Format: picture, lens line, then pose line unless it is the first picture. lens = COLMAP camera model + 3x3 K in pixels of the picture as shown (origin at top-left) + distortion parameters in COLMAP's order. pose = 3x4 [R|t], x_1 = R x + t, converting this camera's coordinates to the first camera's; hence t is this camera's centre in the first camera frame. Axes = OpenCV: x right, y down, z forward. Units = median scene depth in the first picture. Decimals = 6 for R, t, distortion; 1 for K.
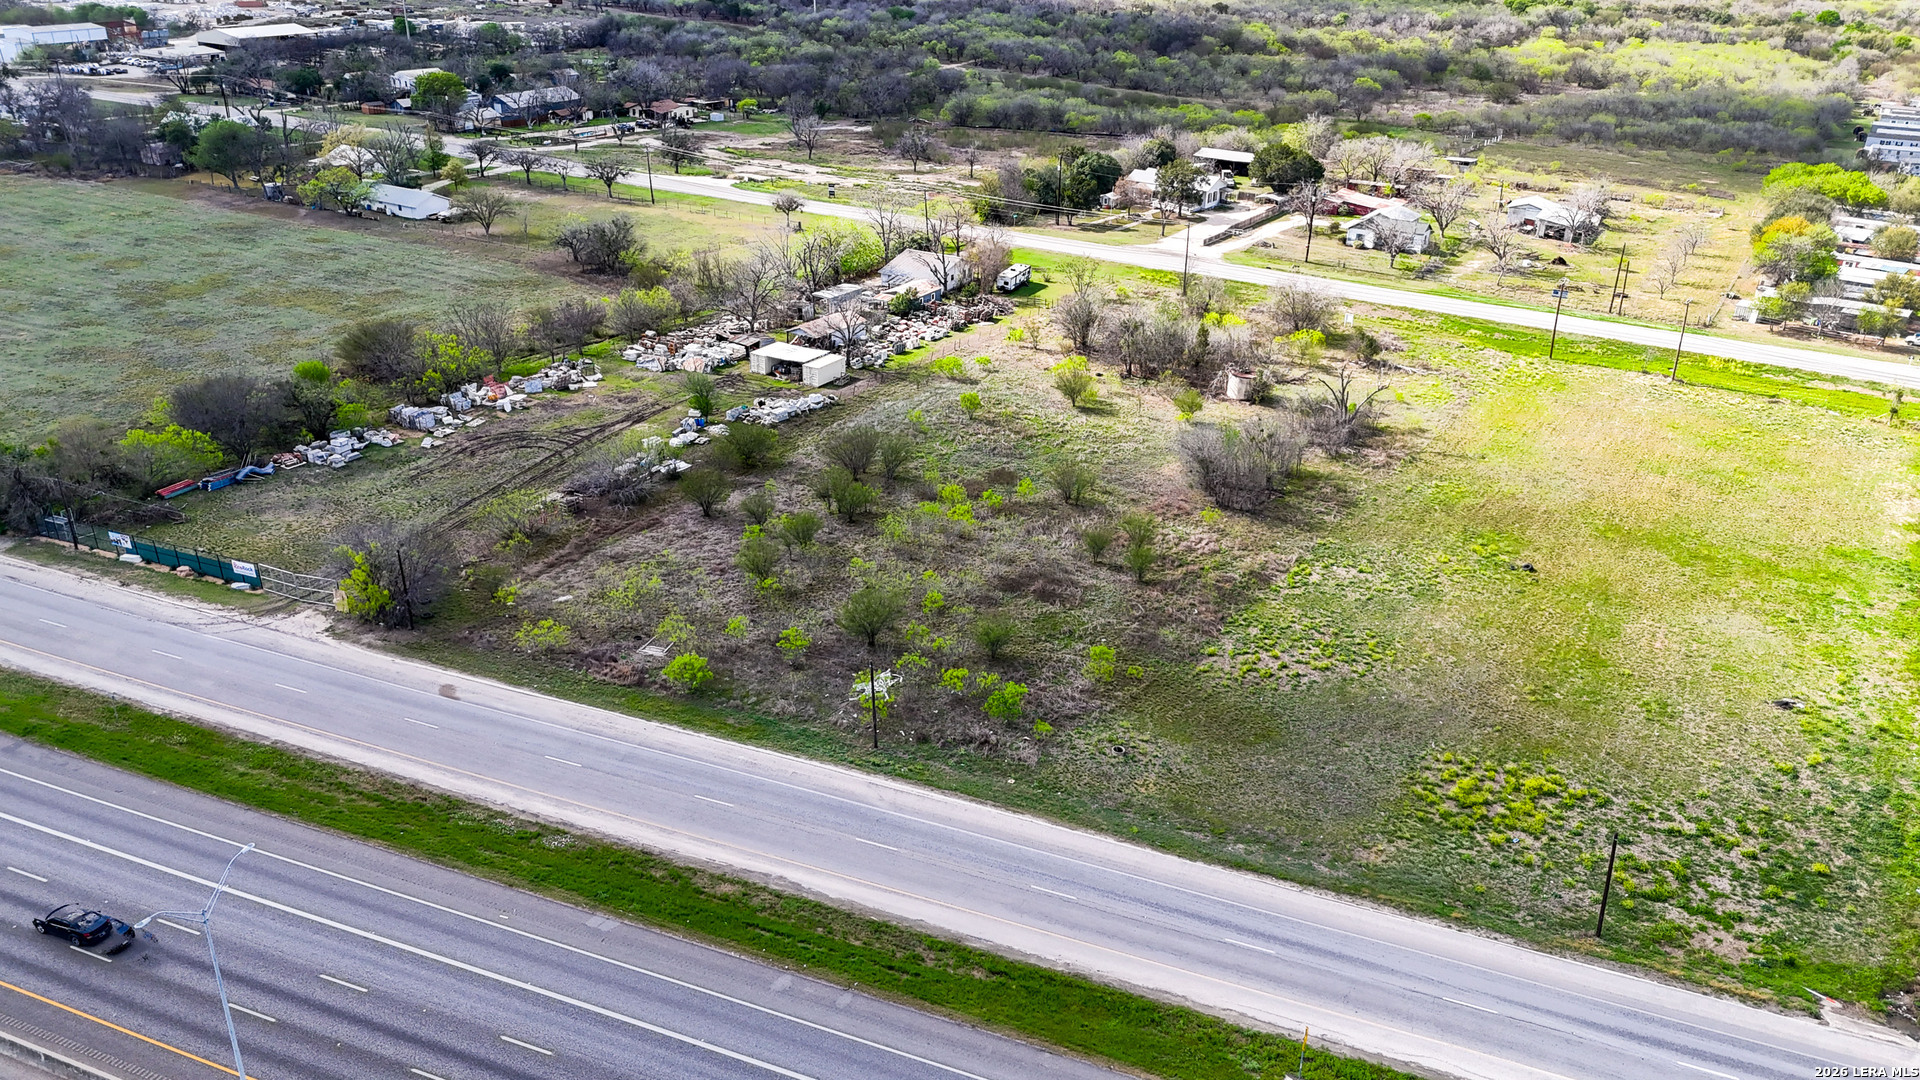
lens RADIAL K [[1413.9, 0, 963.6], [0, 1413.9, 560.4], [0, 0, 1]] dist [0.047838, -0.029169]
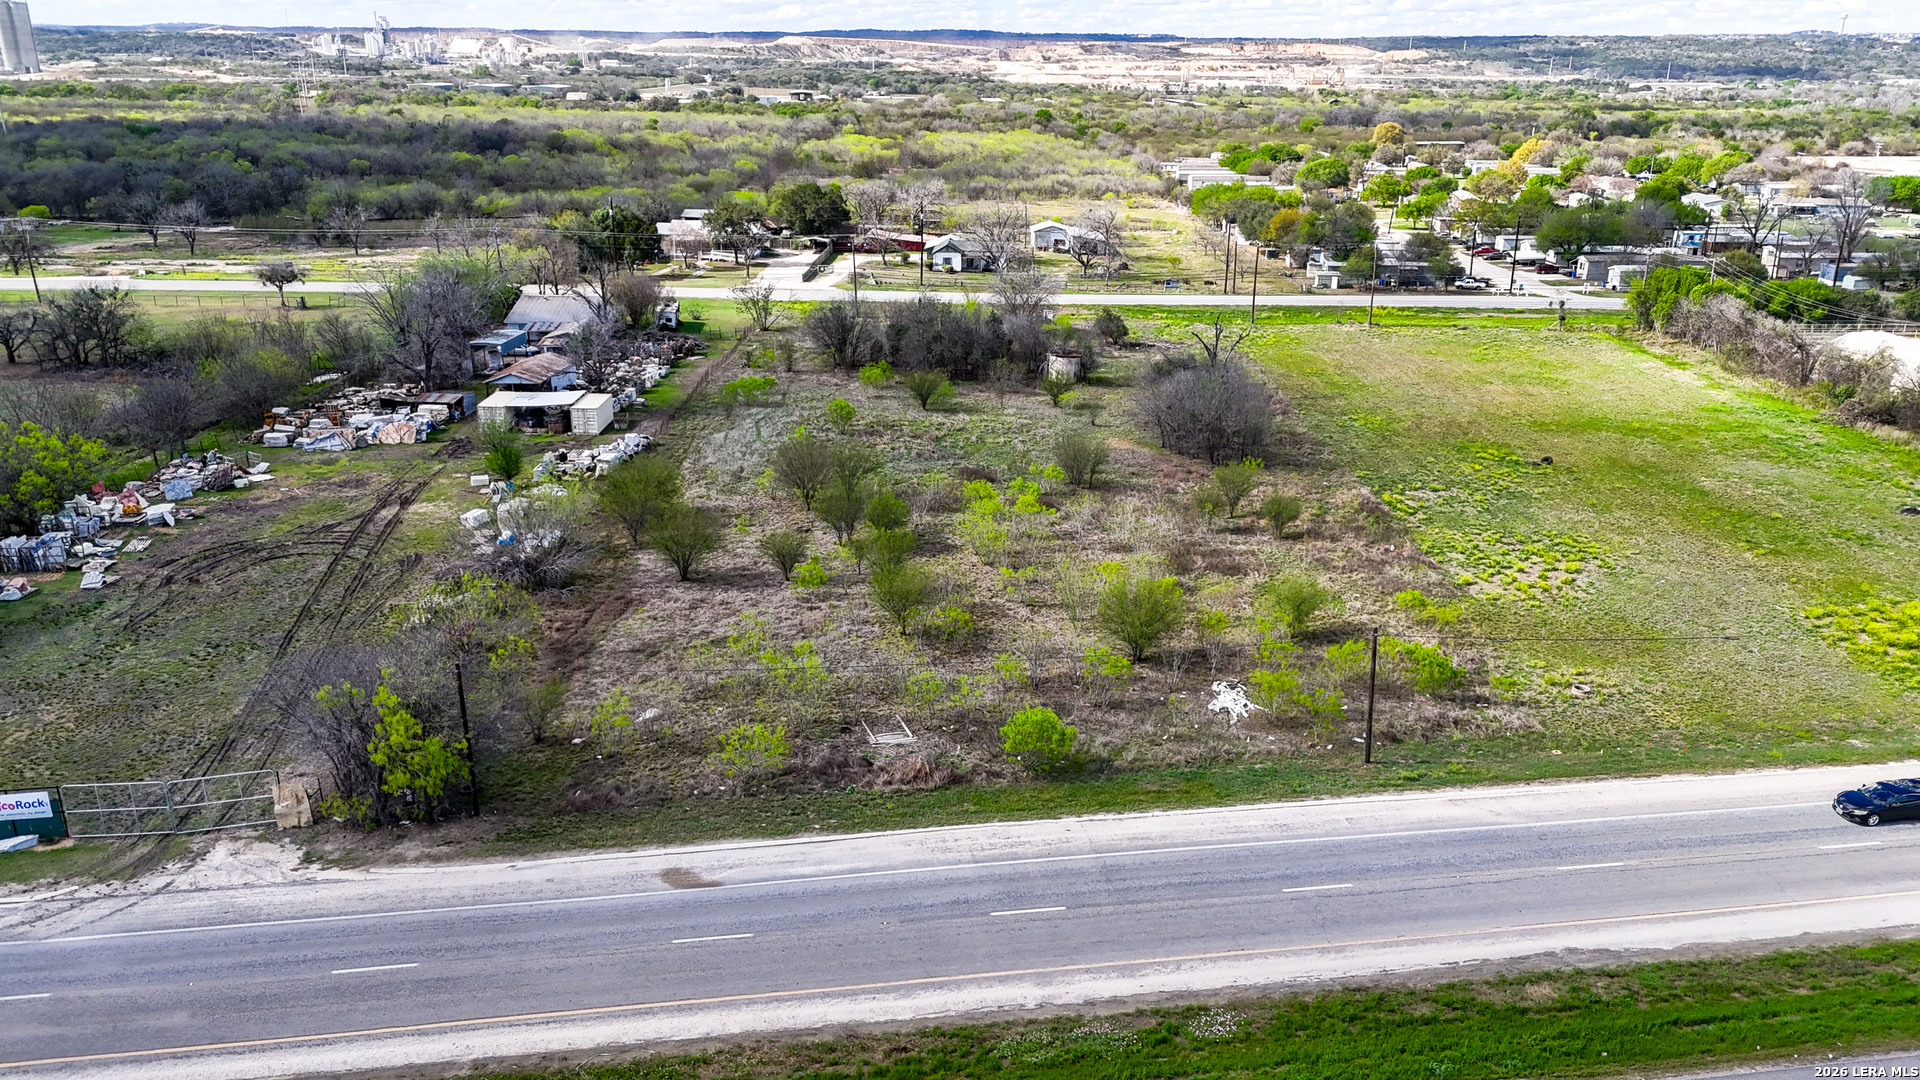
lens RADIAL K [[1413.9, 0, 963.6], [0, 1413.9, 560.4], [0, 0, 1]] dist [0.047838, -0.029169]
pose [[0.853131, -0.183843, 0.488231, -0.287626], [0.231377, 0.972112, -0.038259, 0.011138], [-0.467581, 0.145606, 0.871876, 0.260610]]
